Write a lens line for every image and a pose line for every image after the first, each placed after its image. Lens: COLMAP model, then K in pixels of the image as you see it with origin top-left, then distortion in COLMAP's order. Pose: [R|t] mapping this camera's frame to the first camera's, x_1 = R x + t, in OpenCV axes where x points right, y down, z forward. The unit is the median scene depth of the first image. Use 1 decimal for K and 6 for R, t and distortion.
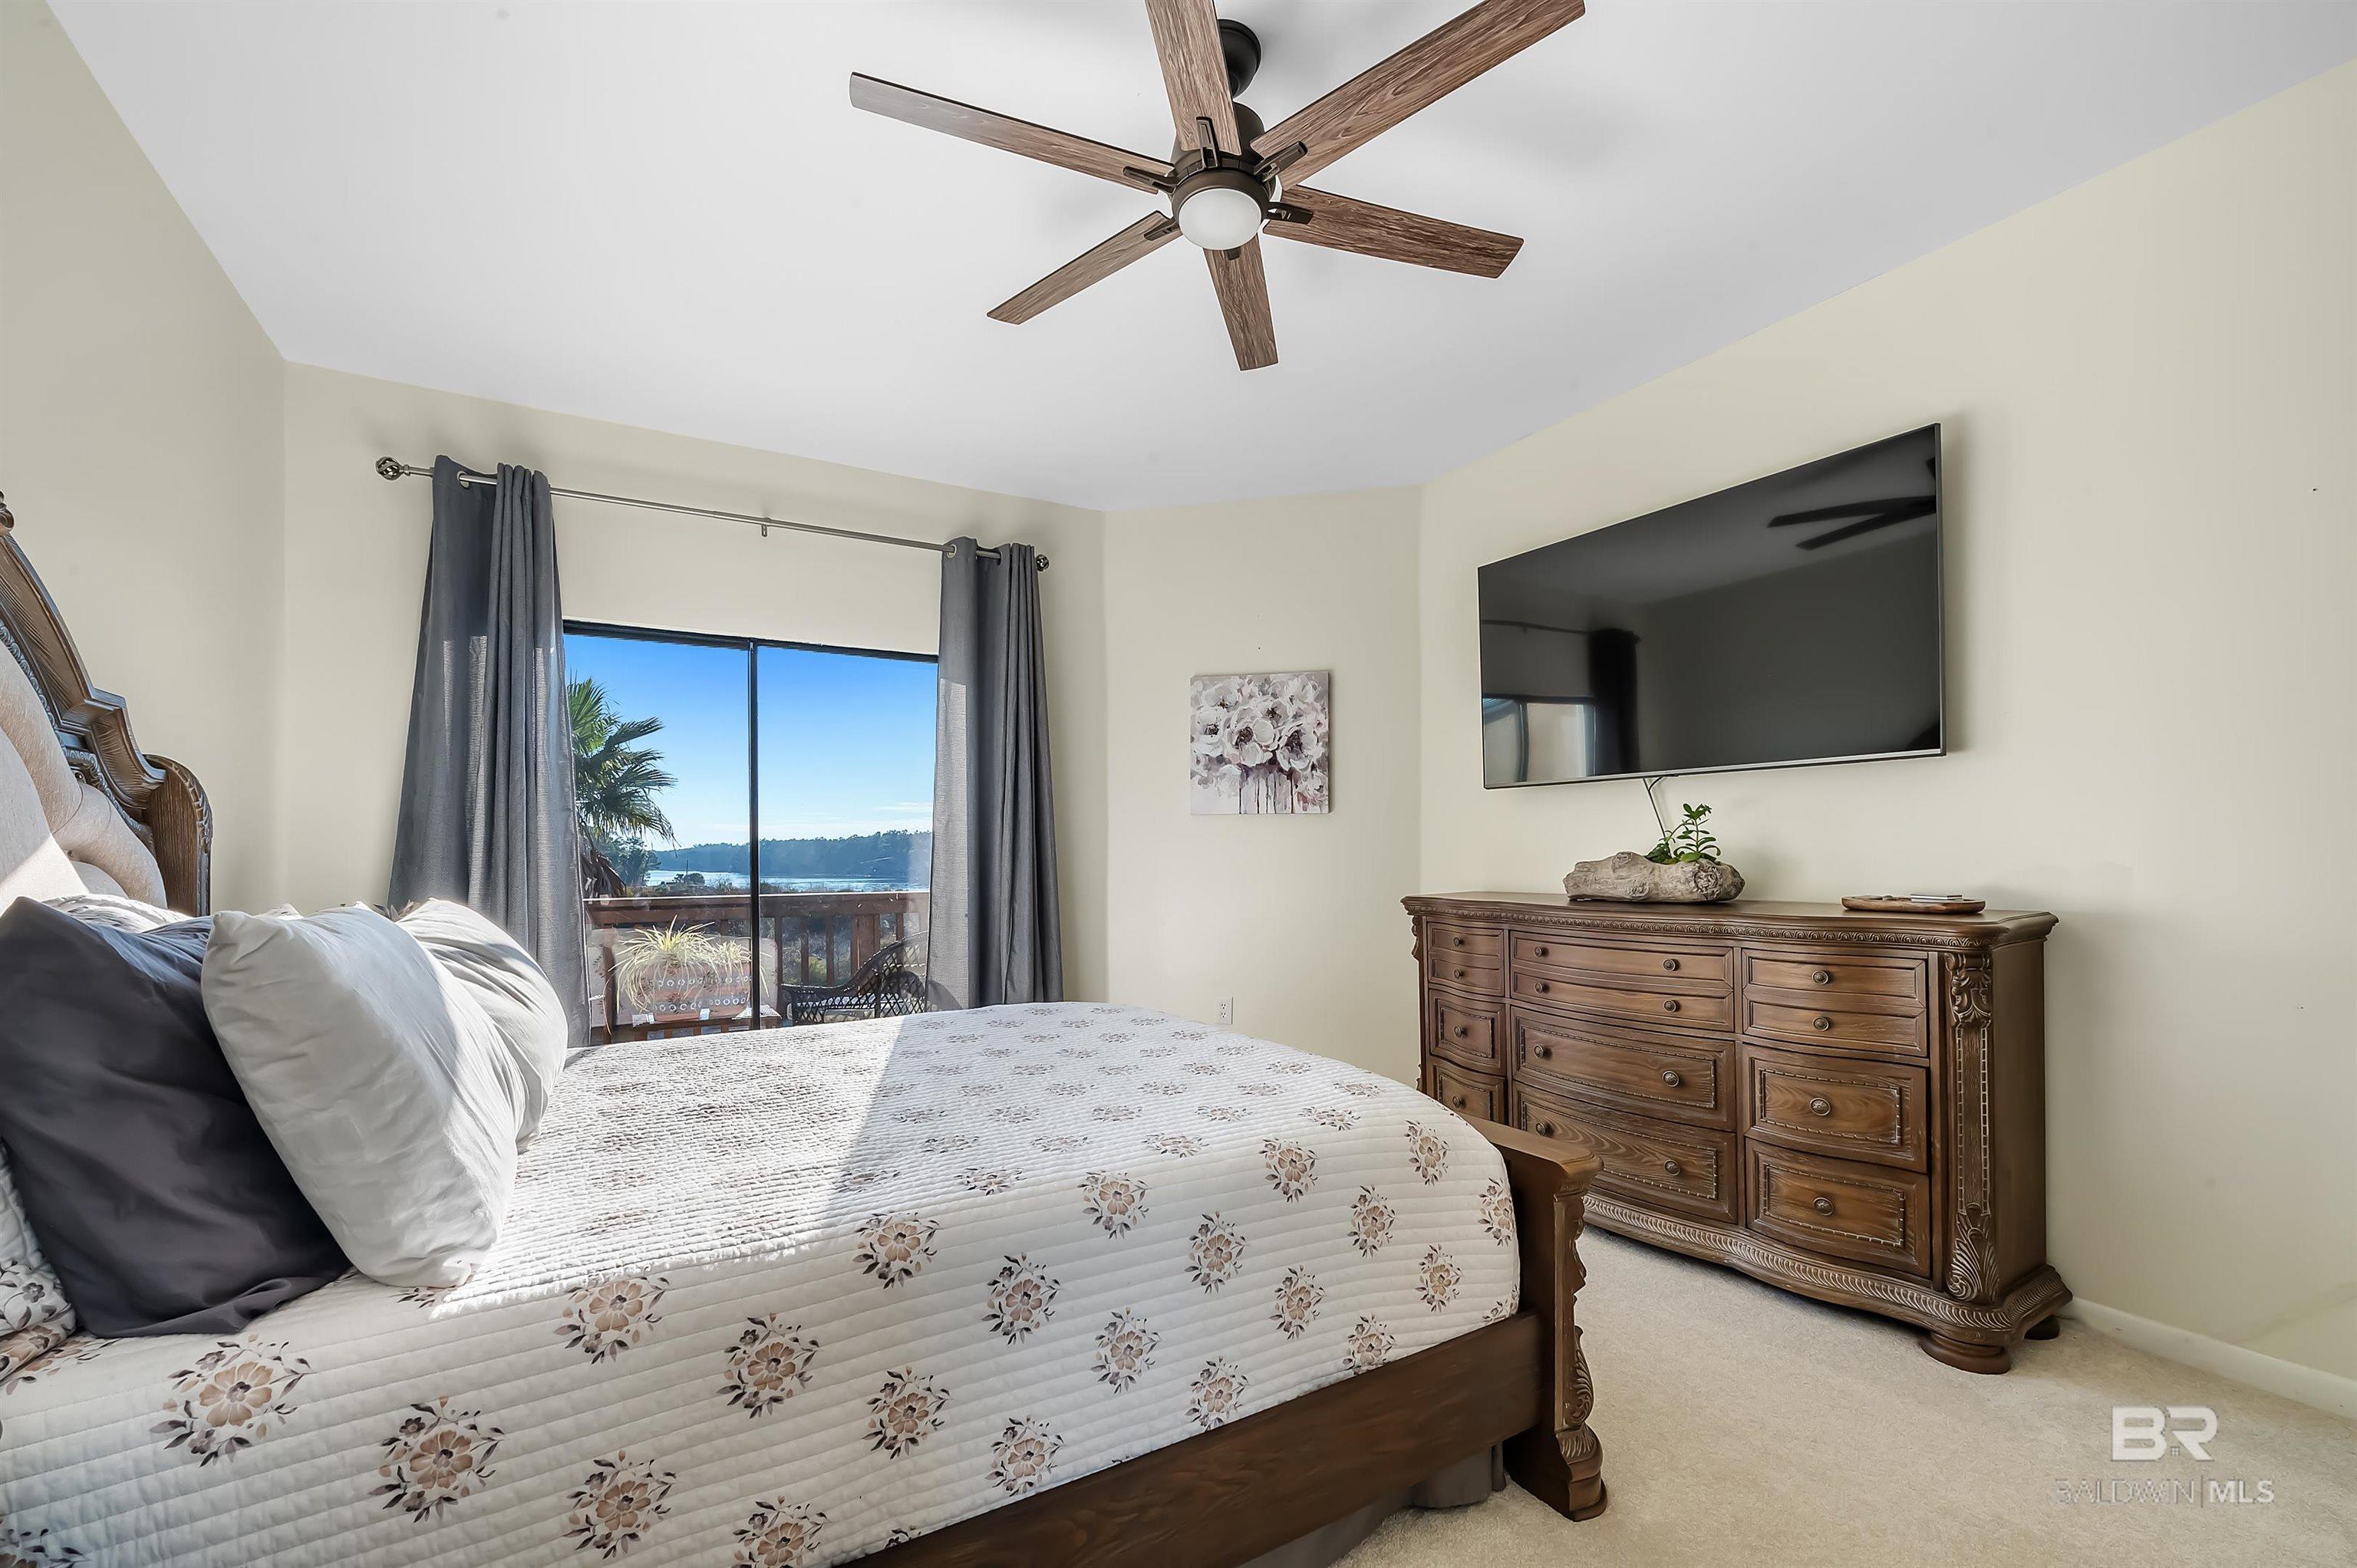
lens RADIAL K [[986.0, 0, 1185.1], [0, 986.0, 798.7], [0, 0, 1]] dist [-0.005914, -0.001092]
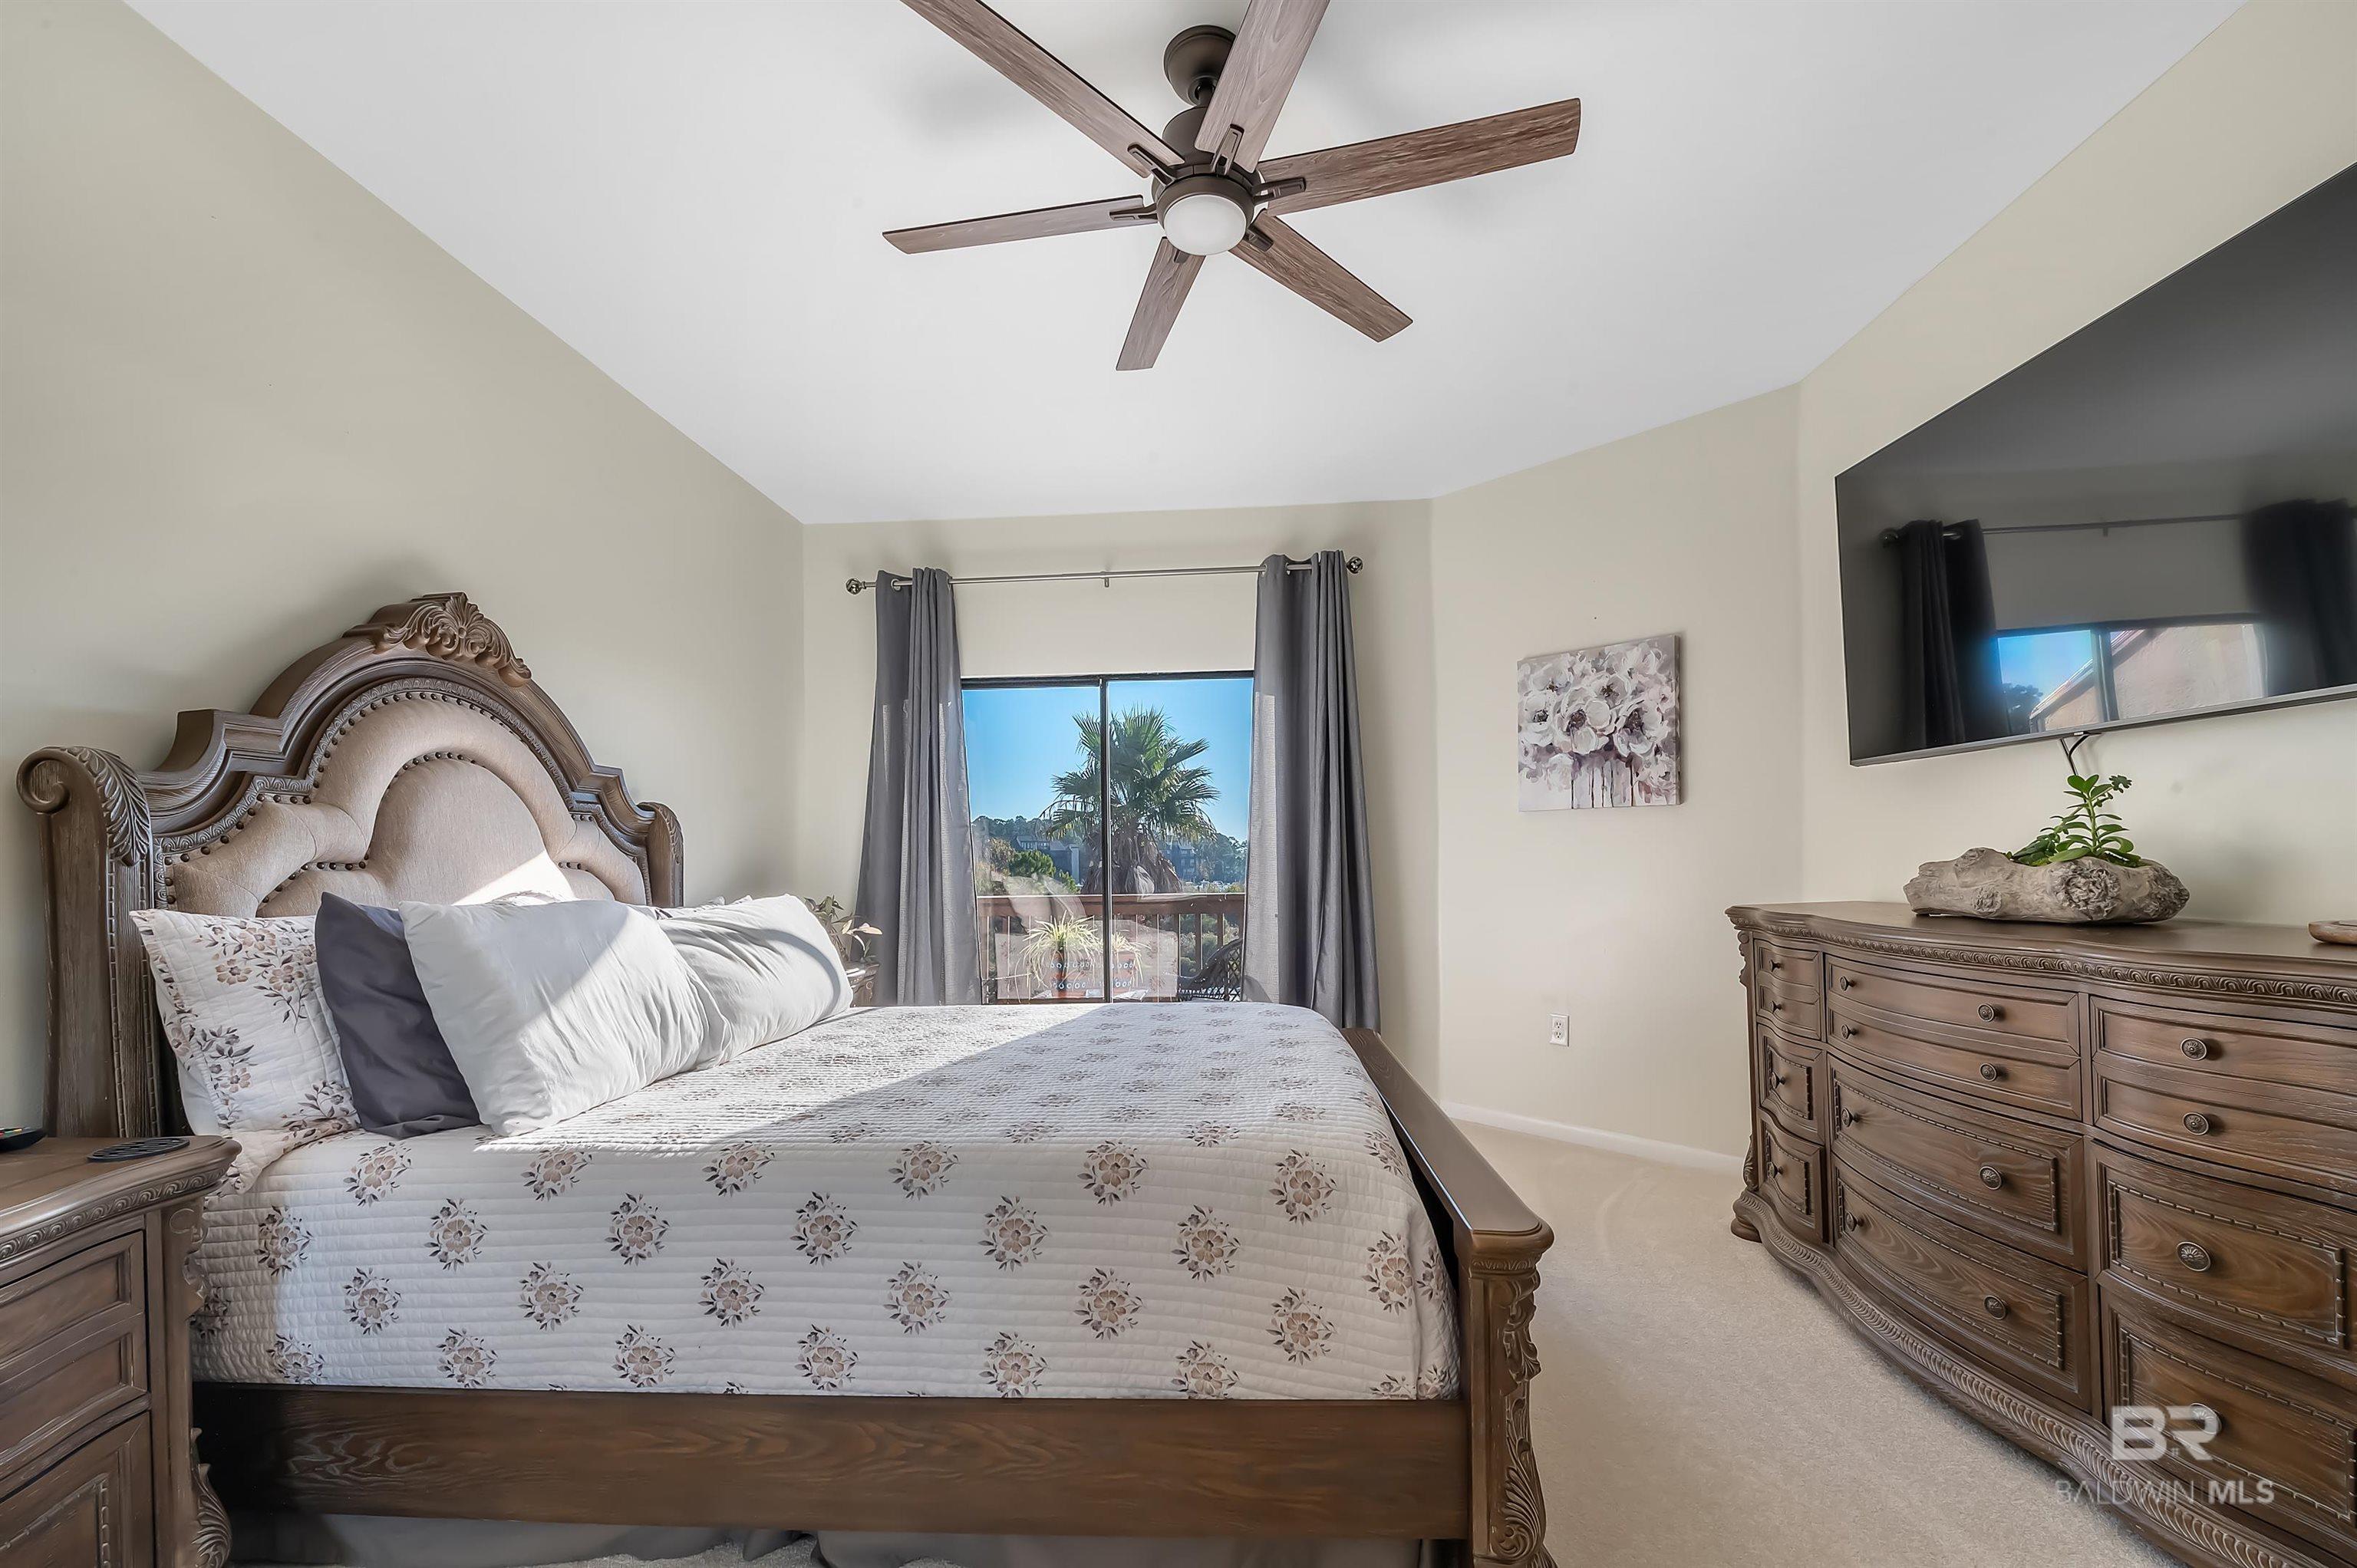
lens RADIAL K [[986.0, 0, 1182.8], [0, 986.0, 797.7], [0, 0, 1]] dist [-0.005914, -0.001092]
pose [[0.824885, -0.042138, -0.563728, 0.483545], [0.041918, 0.999032, -0.013339, 0.004466], [0.563745, -0.012627, 0.825853, 0.133471]]
